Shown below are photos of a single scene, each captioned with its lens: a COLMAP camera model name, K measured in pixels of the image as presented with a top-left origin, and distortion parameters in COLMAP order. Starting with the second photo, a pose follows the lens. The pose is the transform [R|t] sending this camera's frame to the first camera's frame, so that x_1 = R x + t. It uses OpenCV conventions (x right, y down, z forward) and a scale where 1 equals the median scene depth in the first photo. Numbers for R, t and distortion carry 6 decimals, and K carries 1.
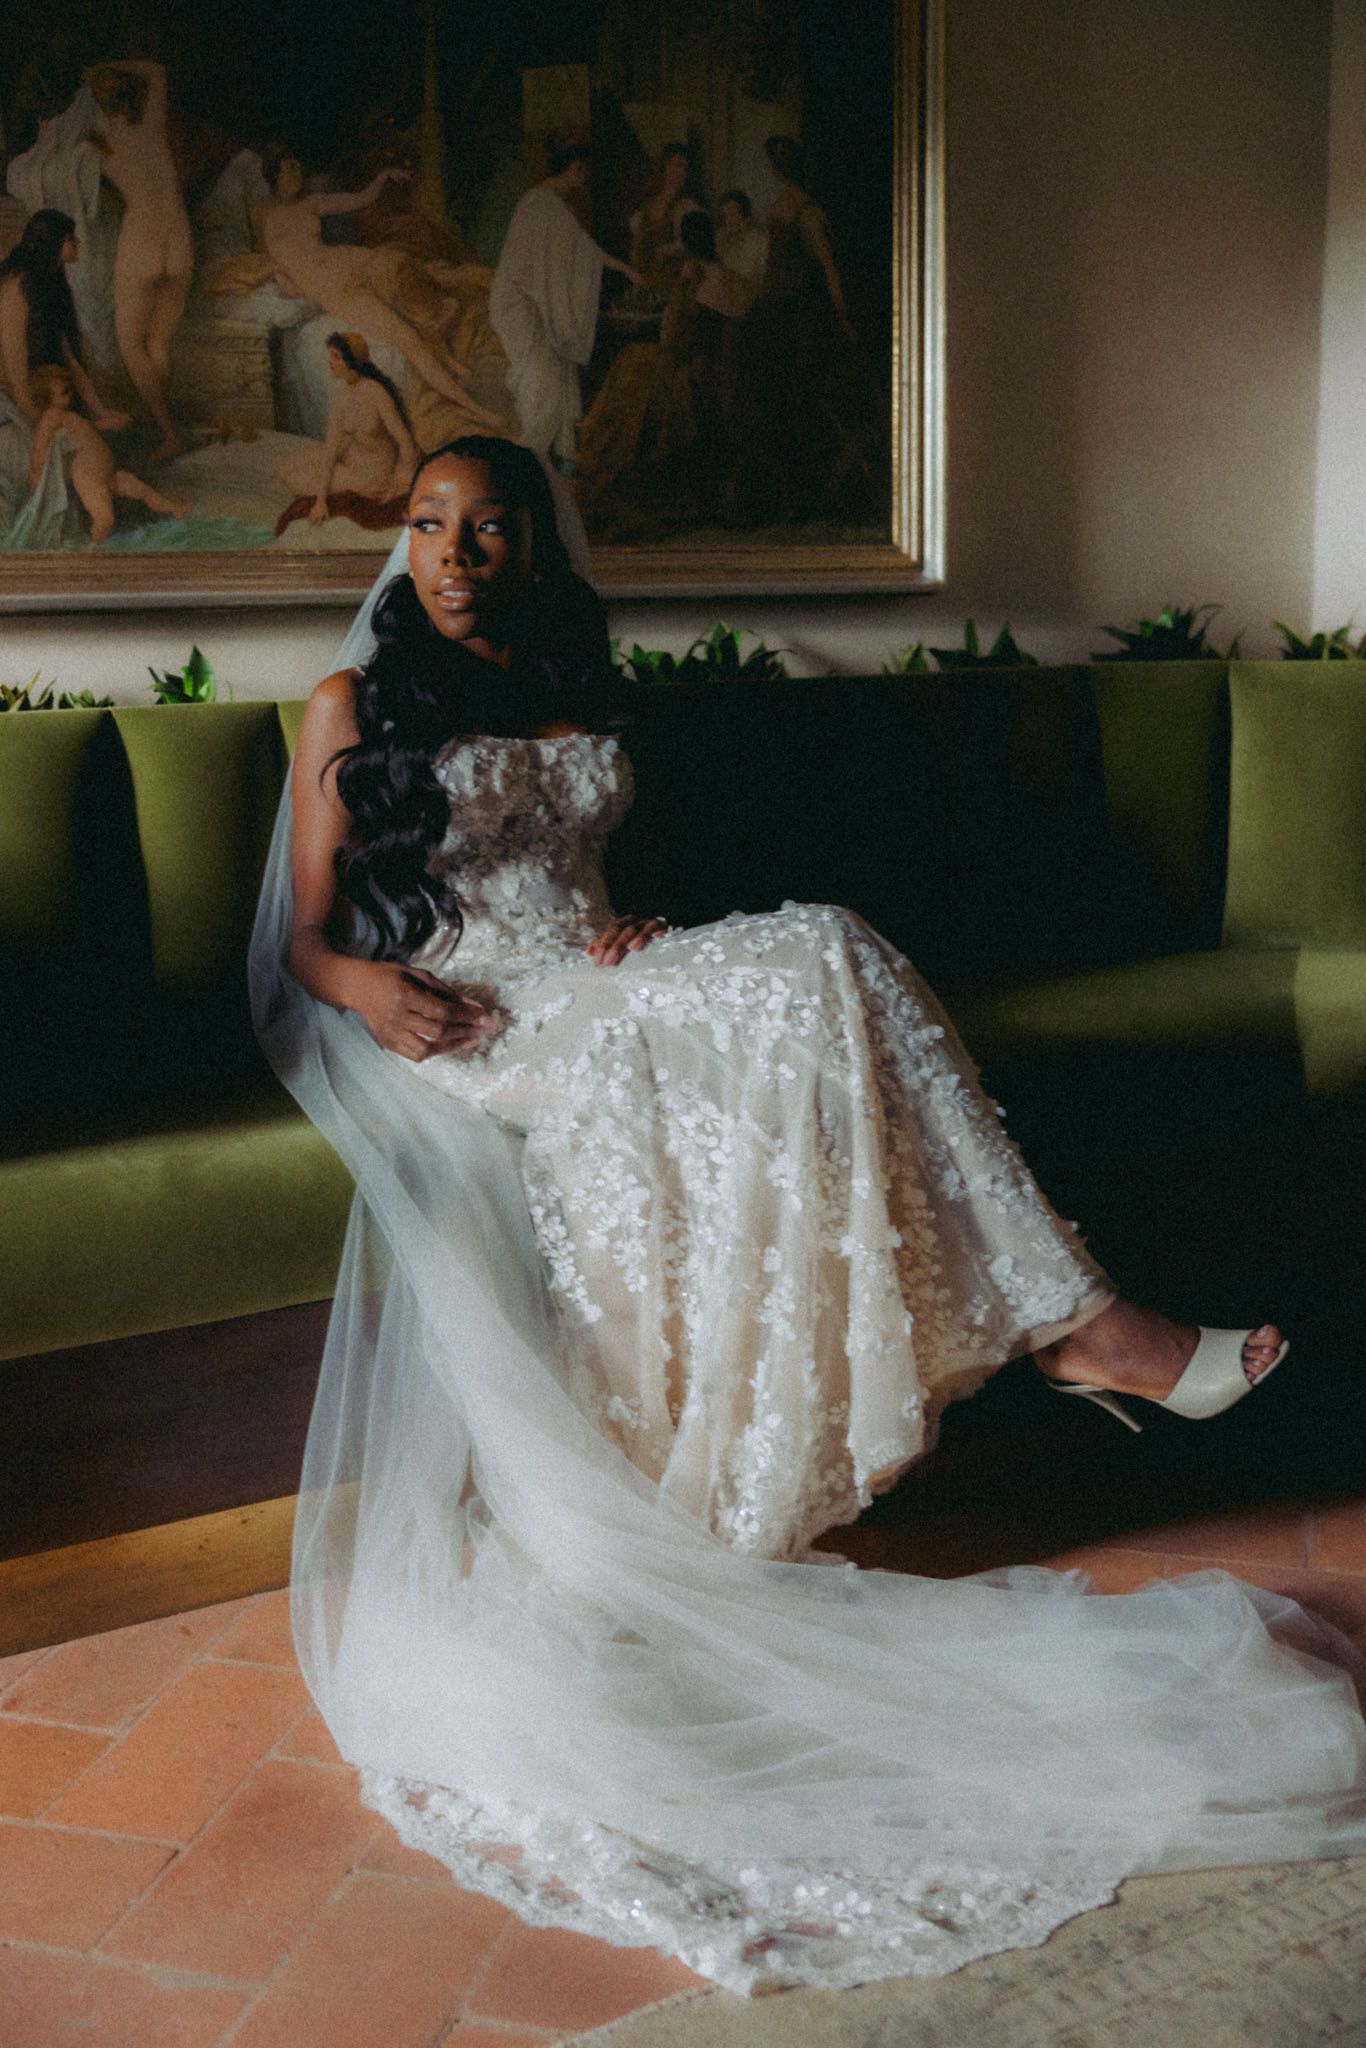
lens RADIAL K [[2024.7, 0, 672.2], [0, 2024.7, 1028.6], [0, 0, 1]] dist [0.002762, 0.000000]
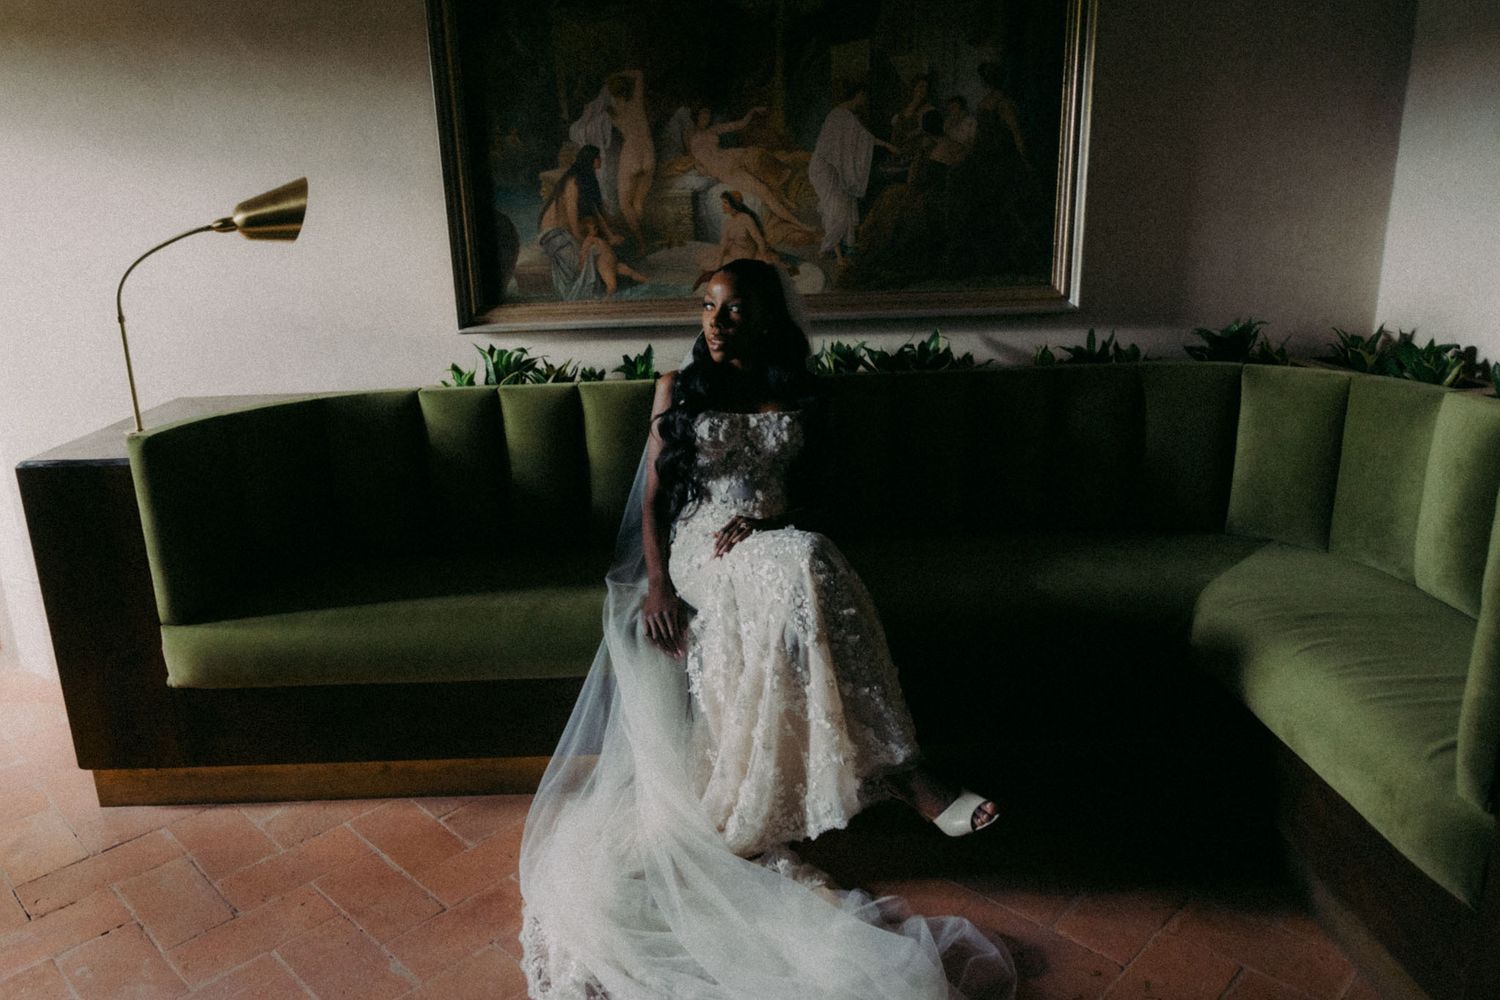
lens RADIAL K [[1029.9, 0, 747.4], [0, 1029.9, 496.9], [0, 0, 1]] dist [-0.007006, -0.004680]
pose [[0.886640, 0.119070, -0.446869, 0.368547], [-0.082479, 0.991508, 0.100544, -0.151086], [0.455046, -0.052289, 0.888931, 0.076755]]
